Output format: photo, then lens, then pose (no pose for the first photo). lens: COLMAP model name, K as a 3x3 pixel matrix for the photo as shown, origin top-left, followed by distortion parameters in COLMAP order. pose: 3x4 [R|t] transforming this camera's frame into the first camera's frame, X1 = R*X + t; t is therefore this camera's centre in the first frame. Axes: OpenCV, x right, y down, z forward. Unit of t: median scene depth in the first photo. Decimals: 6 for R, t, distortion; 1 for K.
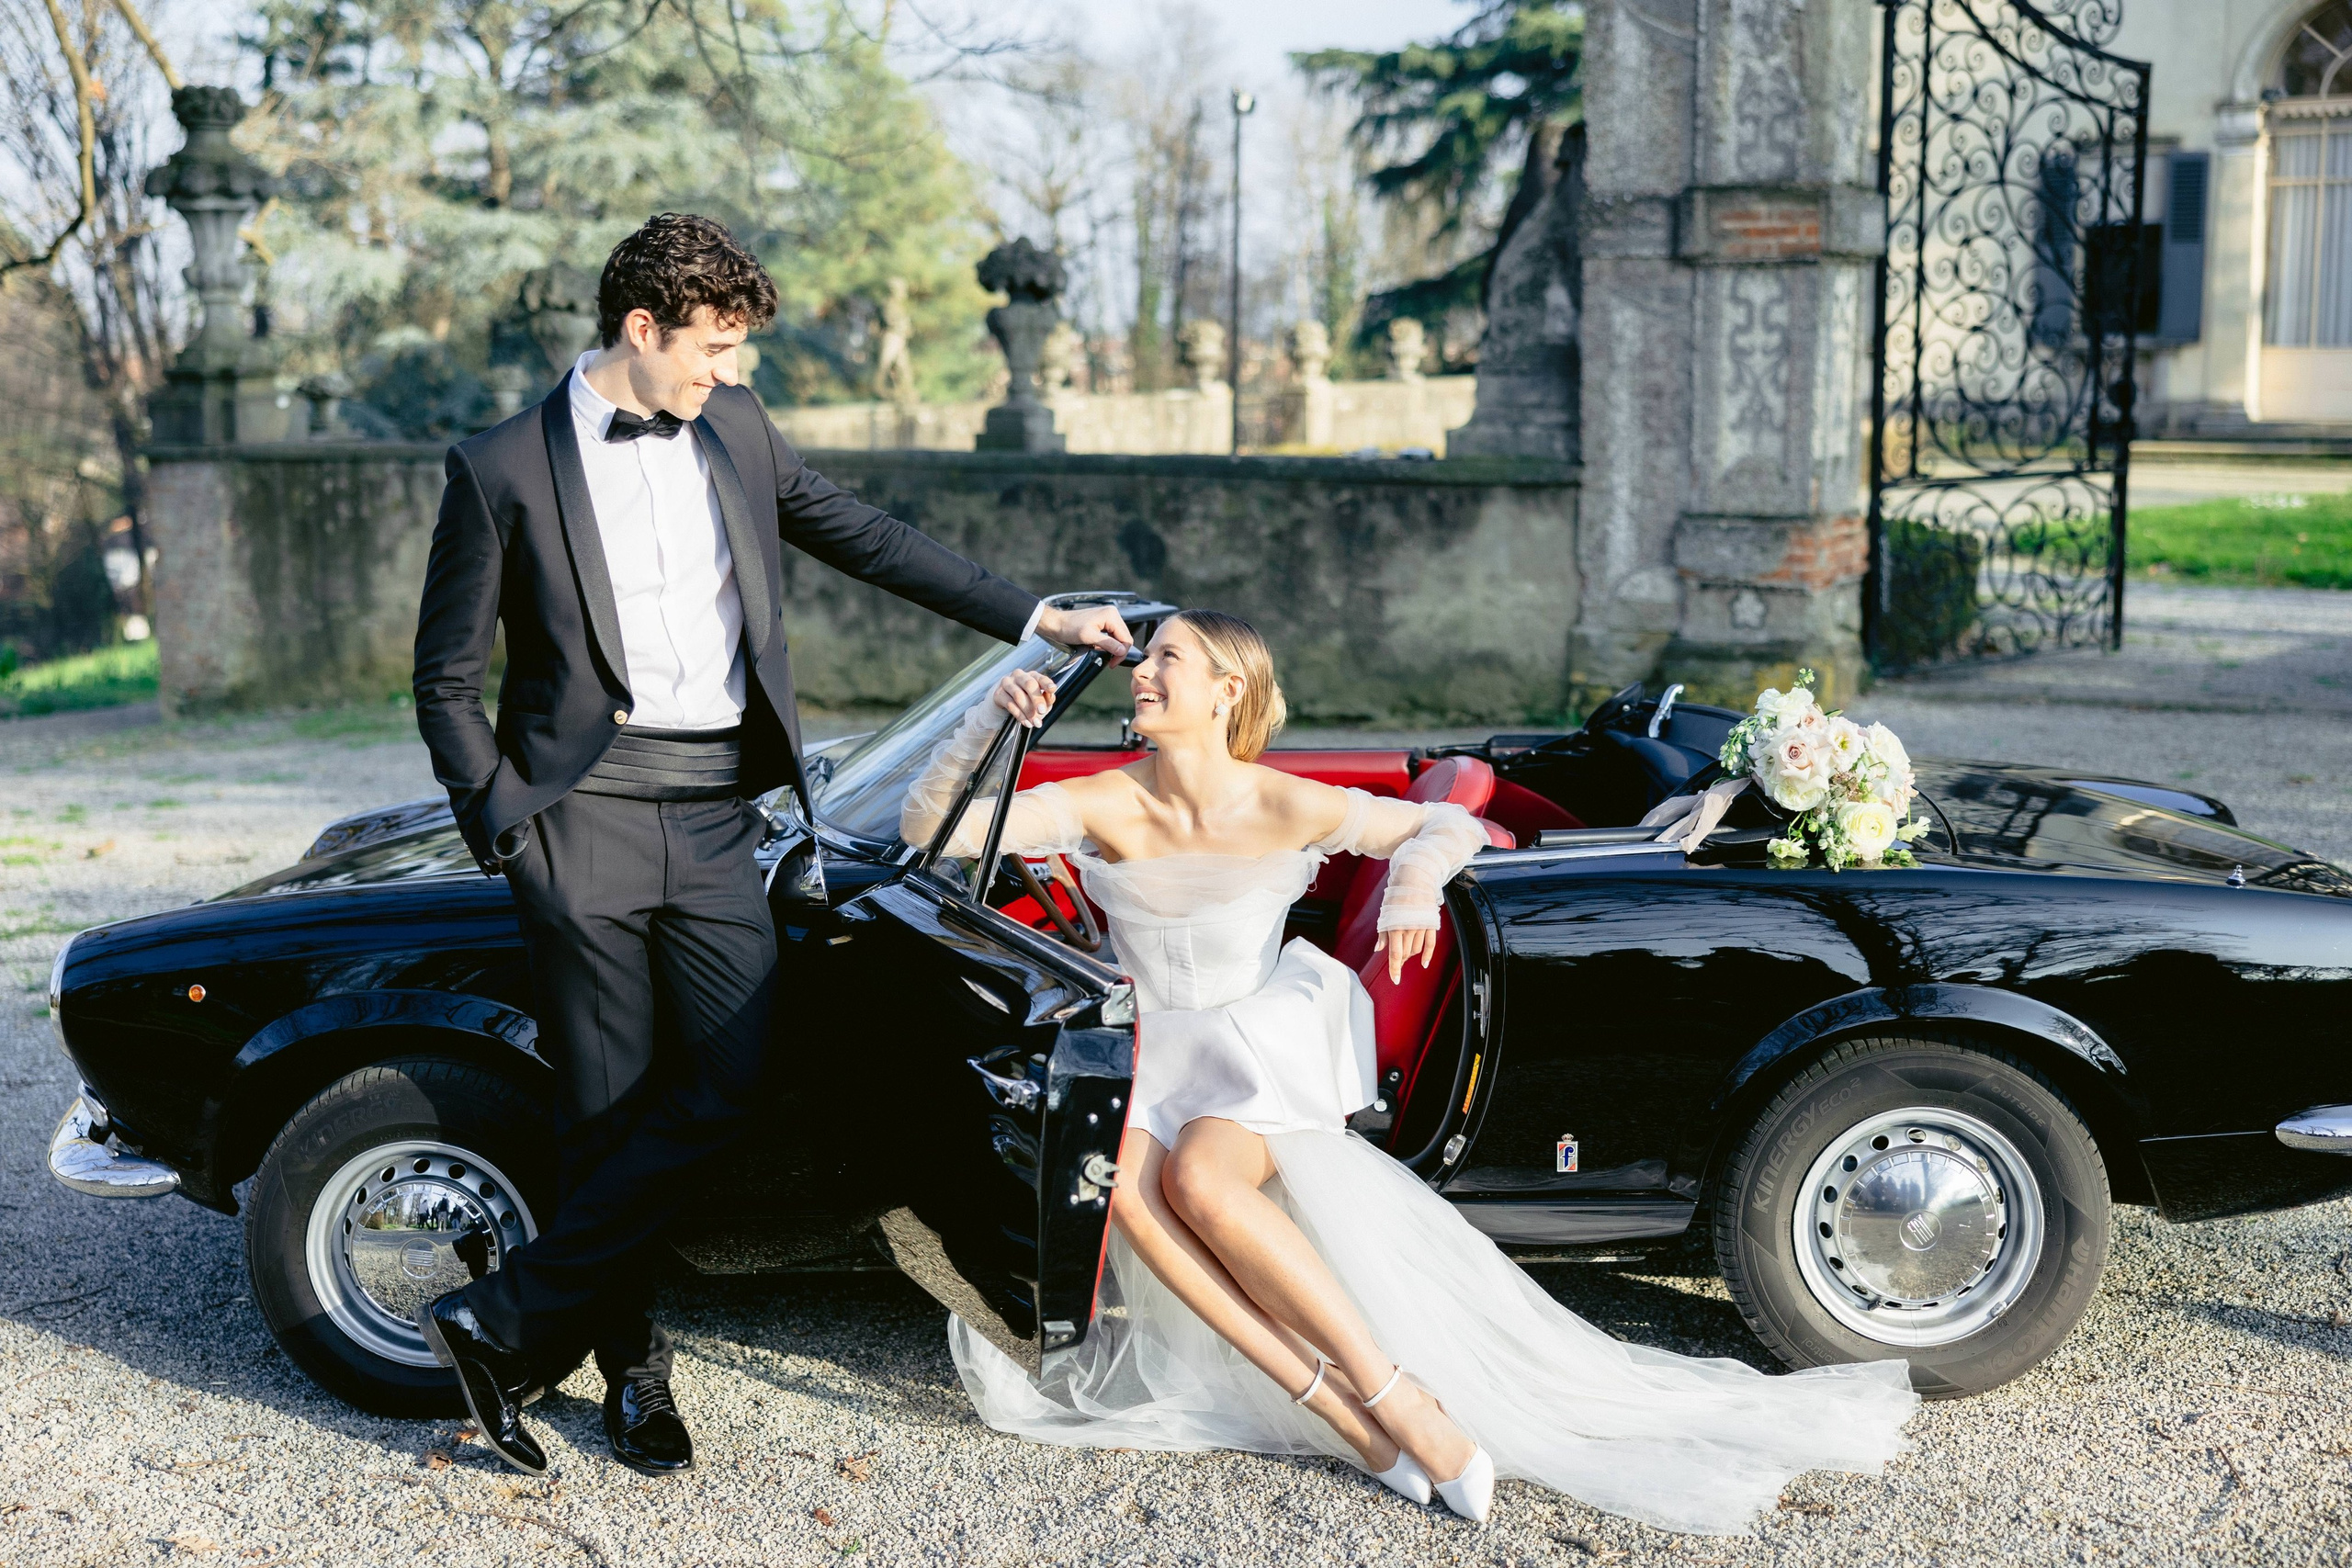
lens RADIAL K [[3197.4, 0, 1178.7], [0, 3197.4, 792.7], [0, 0, 1]] dist [-0.008026, 0.000000]
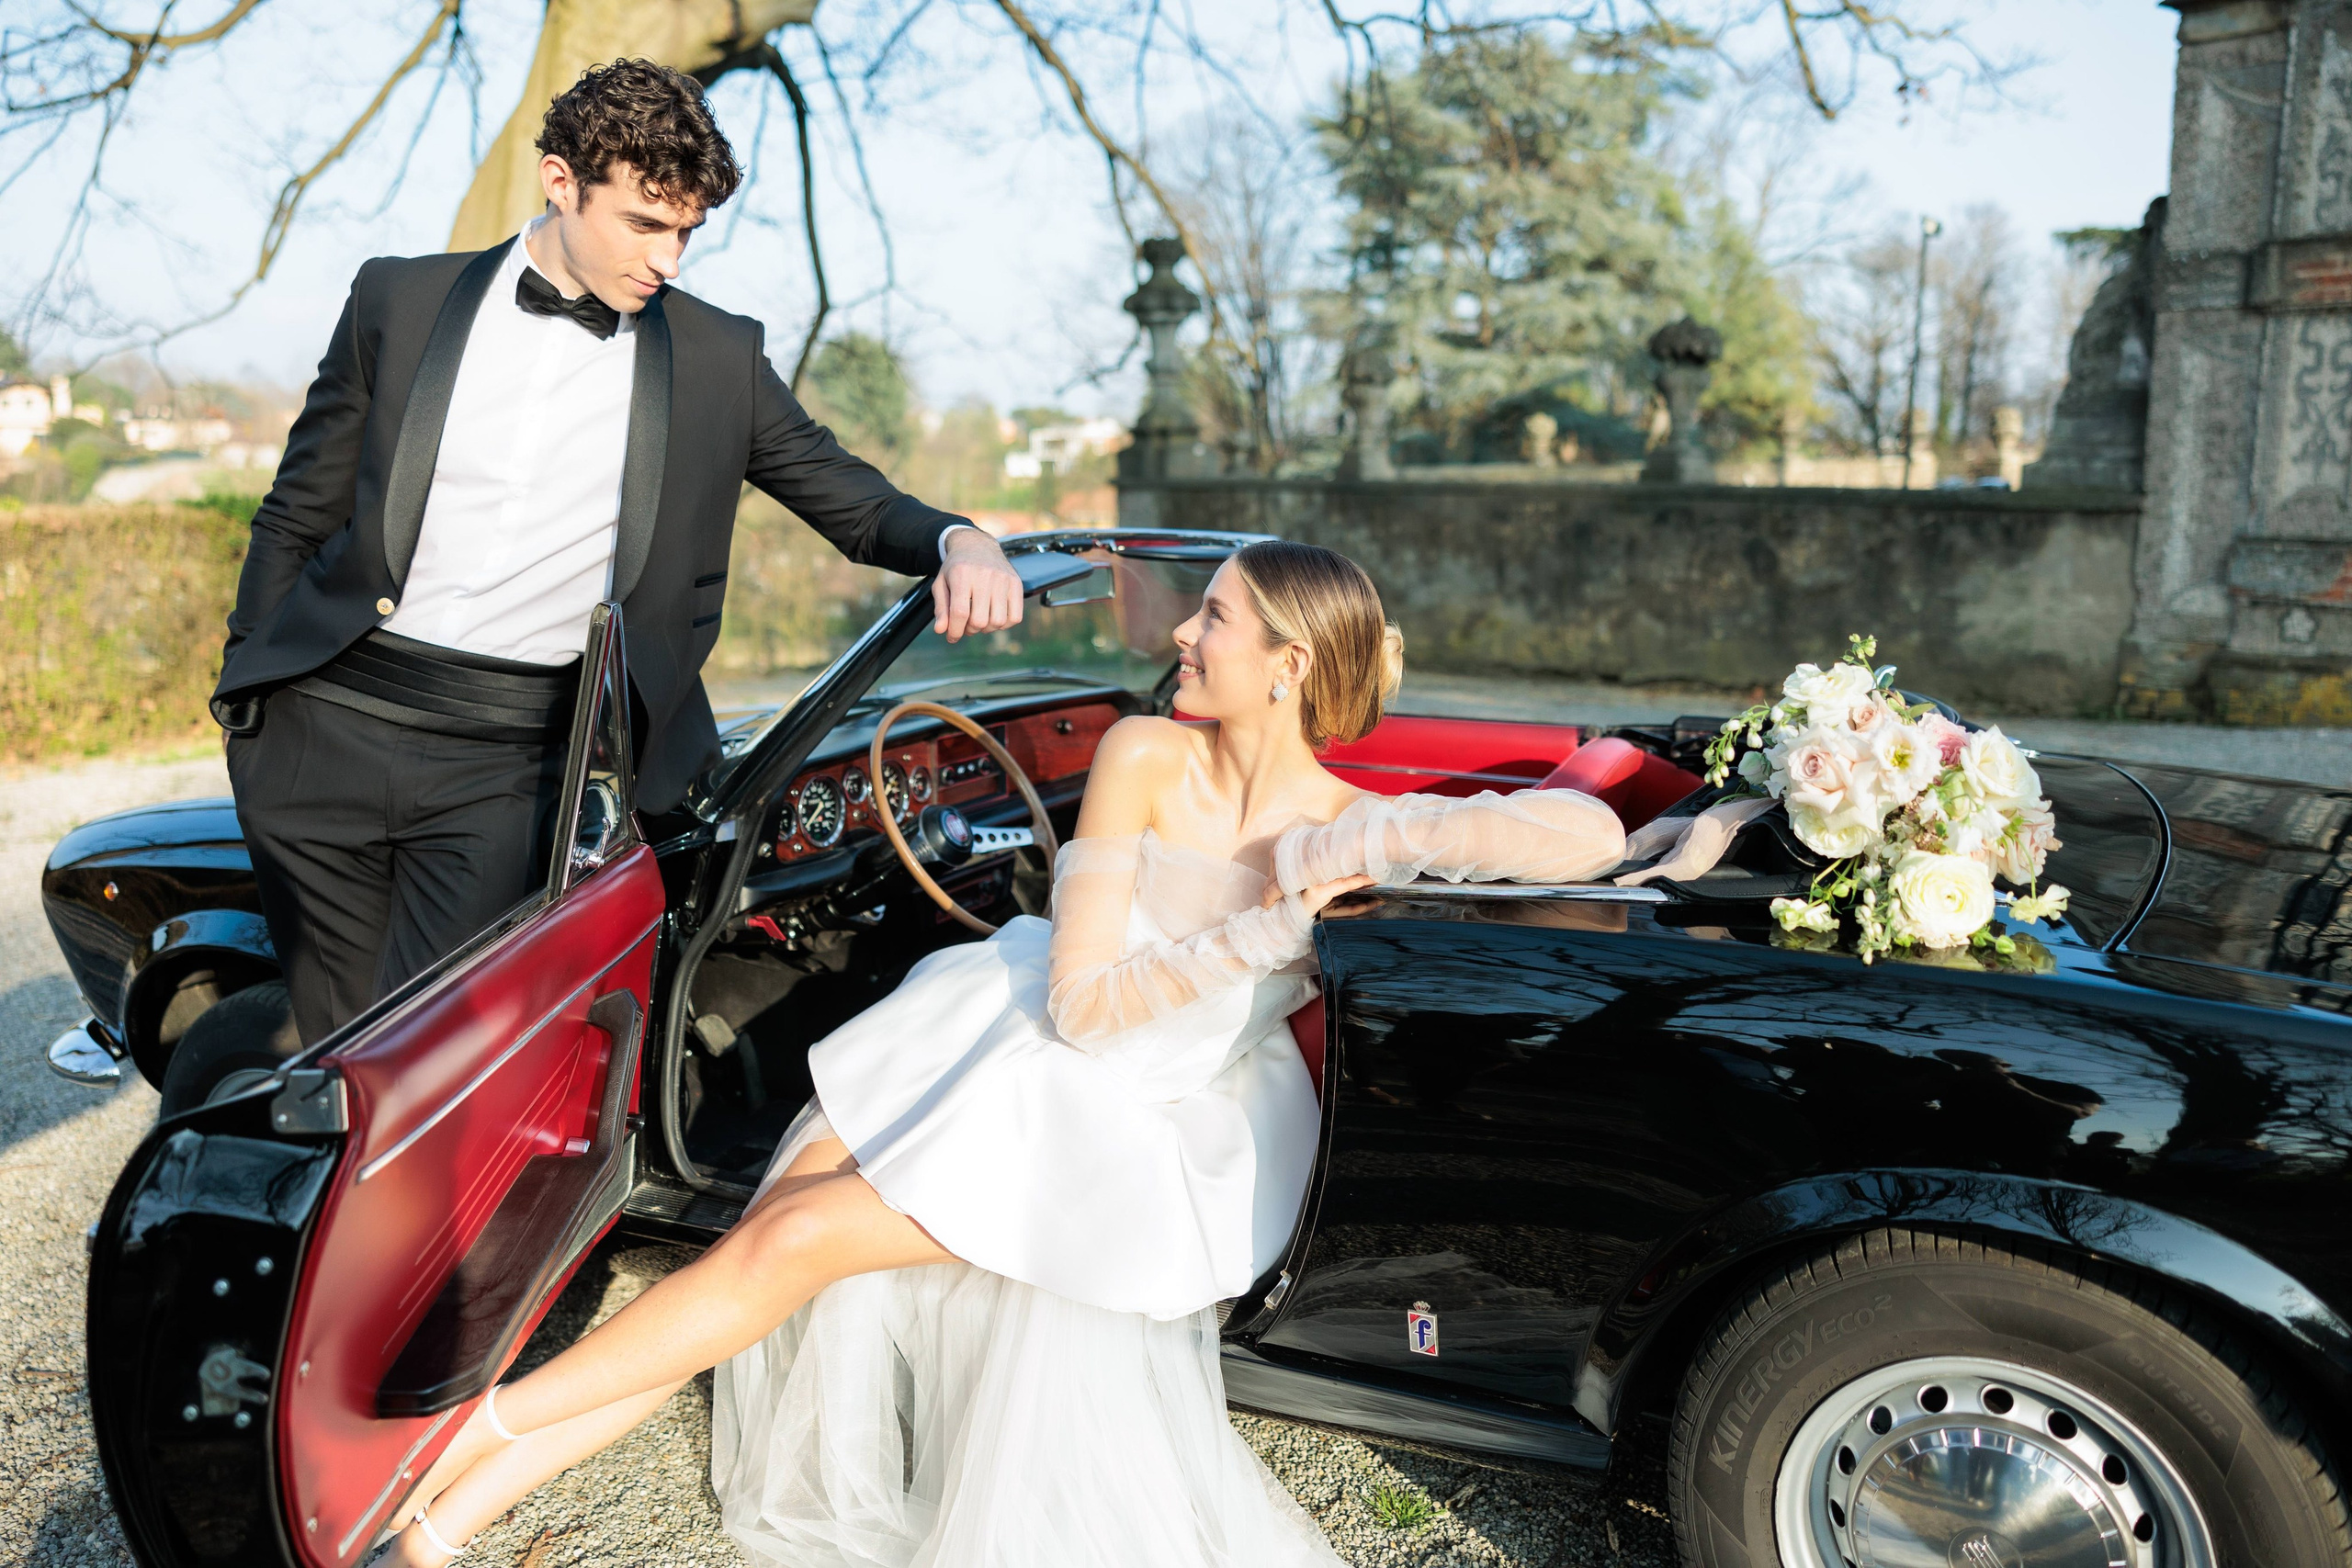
lens RADIAL K [[1870.1, 0, 1175.0], [0, 1870.1, 765.9], [0, 0, 1]] dist [-0.003654, -0.001131]
pose [[0.909674, 0.070618, -0.409275, 0.090764], [-0.061861, 0.997484, 0.034615, -0.006885], [0.410690, -0.006170, 0.911754, 0.244815]]
